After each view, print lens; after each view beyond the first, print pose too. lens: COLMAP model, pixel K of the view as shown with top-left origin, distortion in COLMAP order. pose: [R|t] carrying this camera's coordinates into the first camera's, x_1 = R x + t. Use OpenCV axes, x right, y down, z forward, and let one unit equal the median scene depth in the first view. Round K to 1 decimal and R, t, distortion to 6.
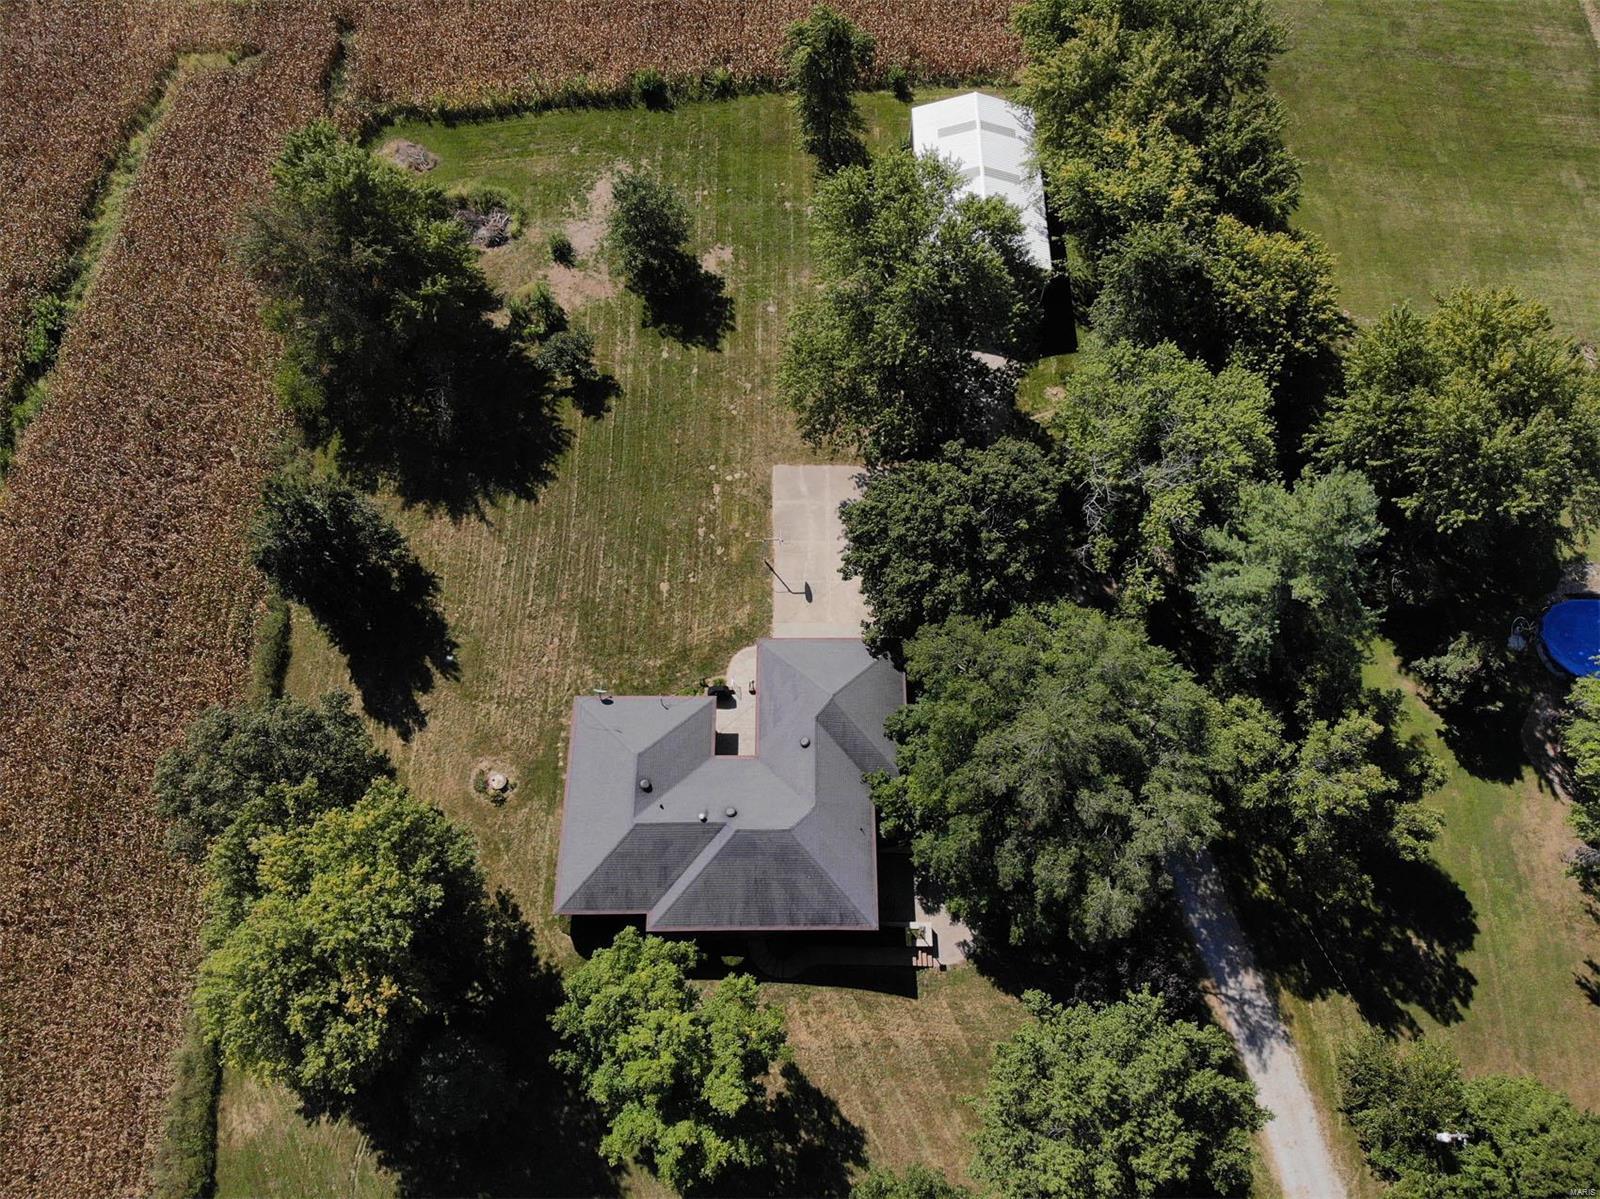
lens RADIAL K [[1155.7, 0, 803.7], [0, 1155.7, 604.1], [0, 0, 1]] dist [0.158921, -0.402560]
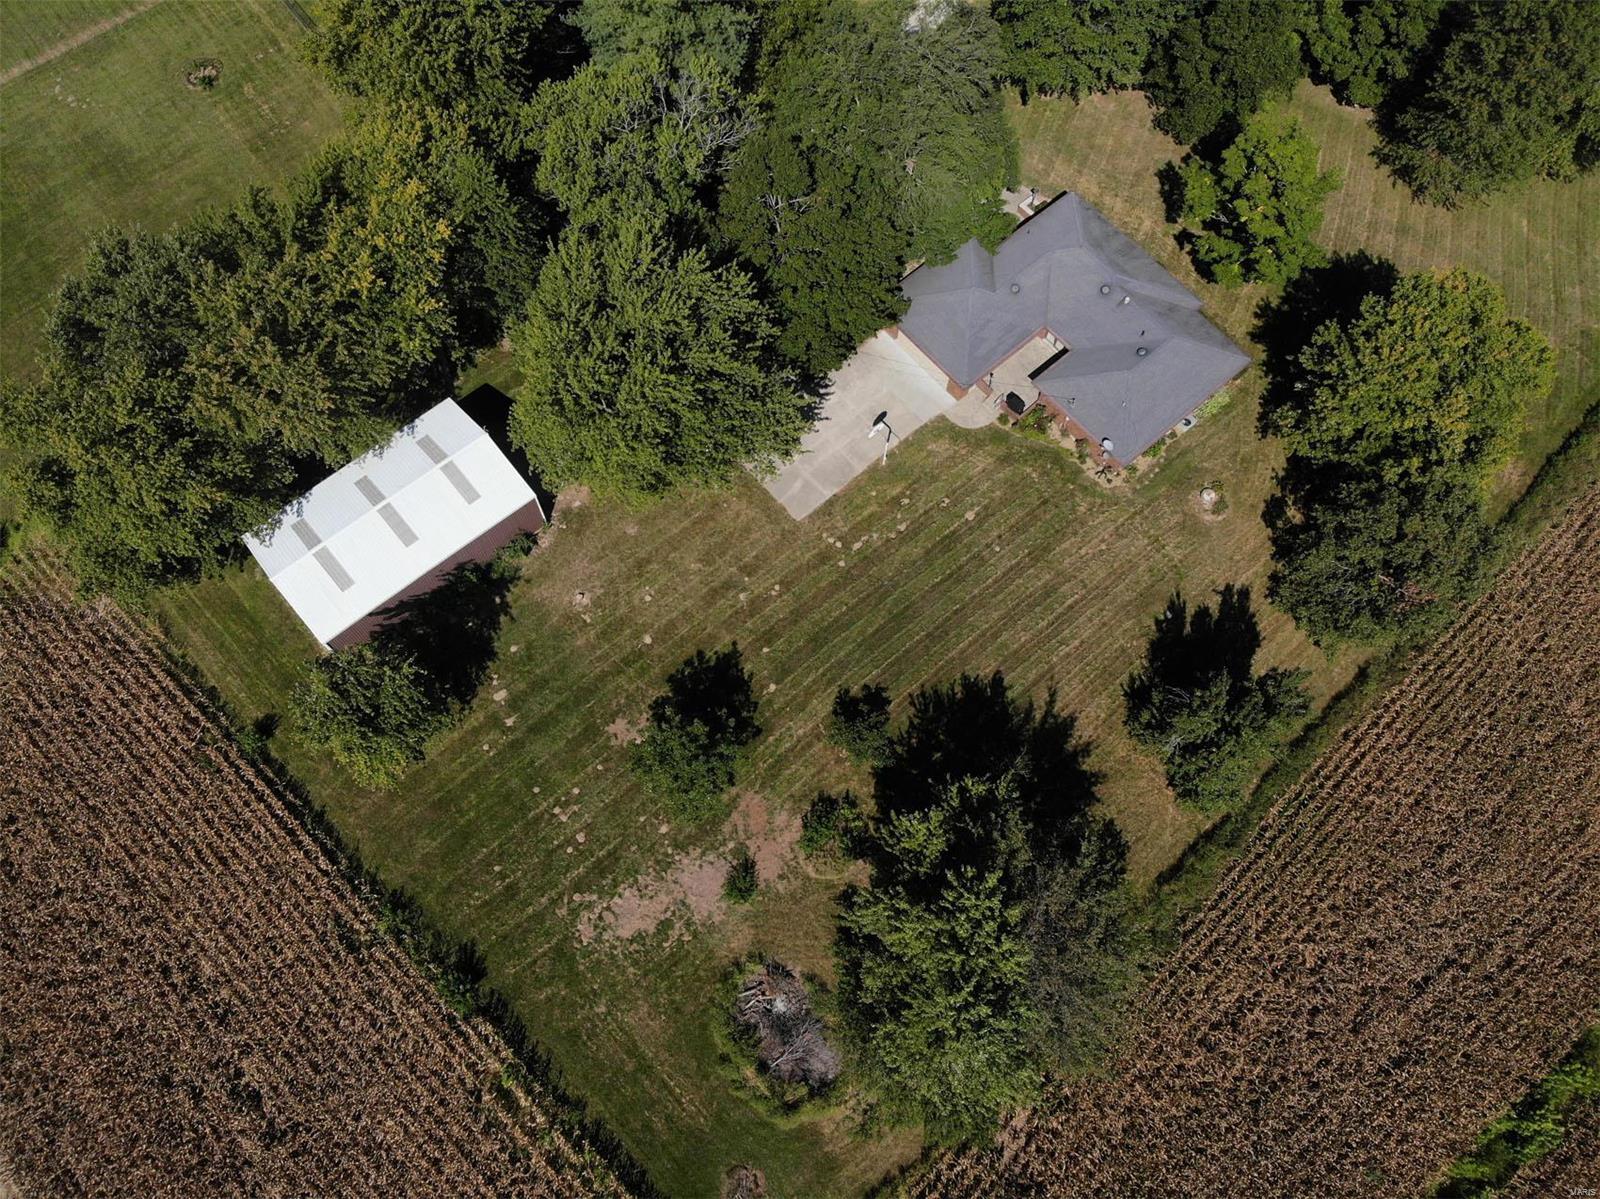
lens RADIAL K [[1155.7, 0, 803.7], [0, 1155.7, 604.1], [0, 0, 1]] dist [0.158921, -0.402560]
pose [[-0.655282, -0.707193, 0.265487, -0.383980], [0.675992, -0.392154, 0.623899, -0.856952], [-0.337106, 0.588297, 0.735028, 0.379768]]
